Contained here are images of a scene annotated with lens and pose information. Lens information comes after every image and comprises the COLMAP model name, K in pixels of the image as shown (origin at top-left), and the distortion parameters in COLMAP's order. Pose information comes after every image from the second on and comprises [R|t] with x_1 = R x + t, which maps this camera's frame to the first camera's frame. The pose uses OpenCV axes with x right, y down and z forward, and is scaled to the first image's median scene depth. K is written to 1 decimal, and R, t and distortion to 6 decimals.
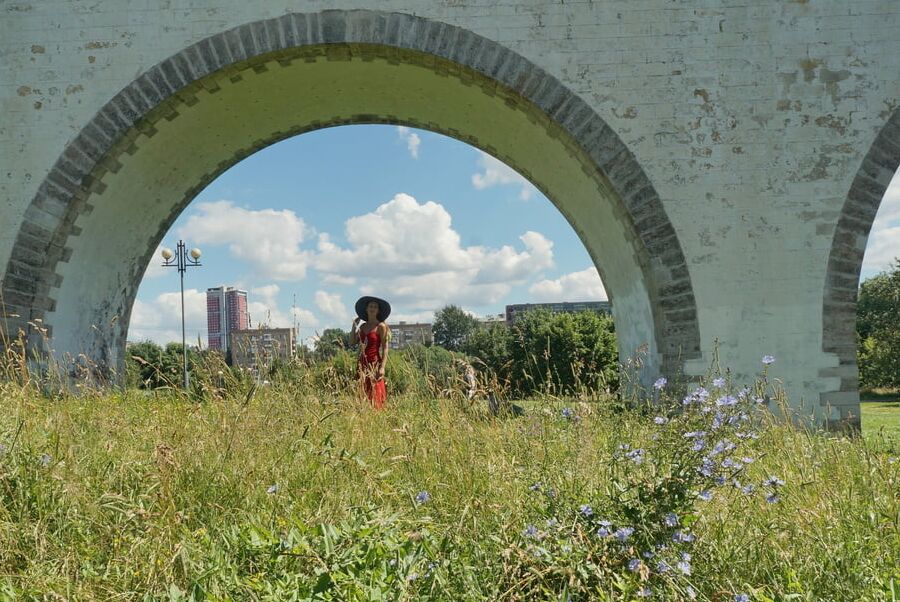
lens RADIAL K [[860.3, 0, 458.2], [0, 860.3, 371.2], [0, 0, 1]] dist [-0.000917, 0.000000]
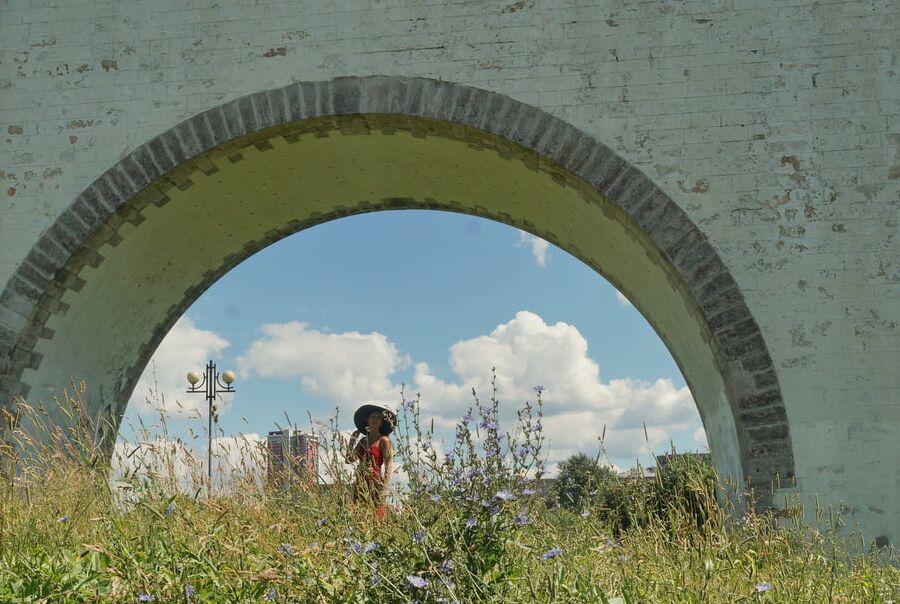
lens RADIAL K [[1149.3, 0, 478.6], [0, 1149.3, 410.3], [0, 0, 1]] dist [0.017627, 0.000000]
pose [[0.993543, -0.000107, -0.113454, 0.114390], [-0.013495, 0.992788, -0.119118, 0.044624], [0.112649, 0.119880, 0.986377, -0.077672]]
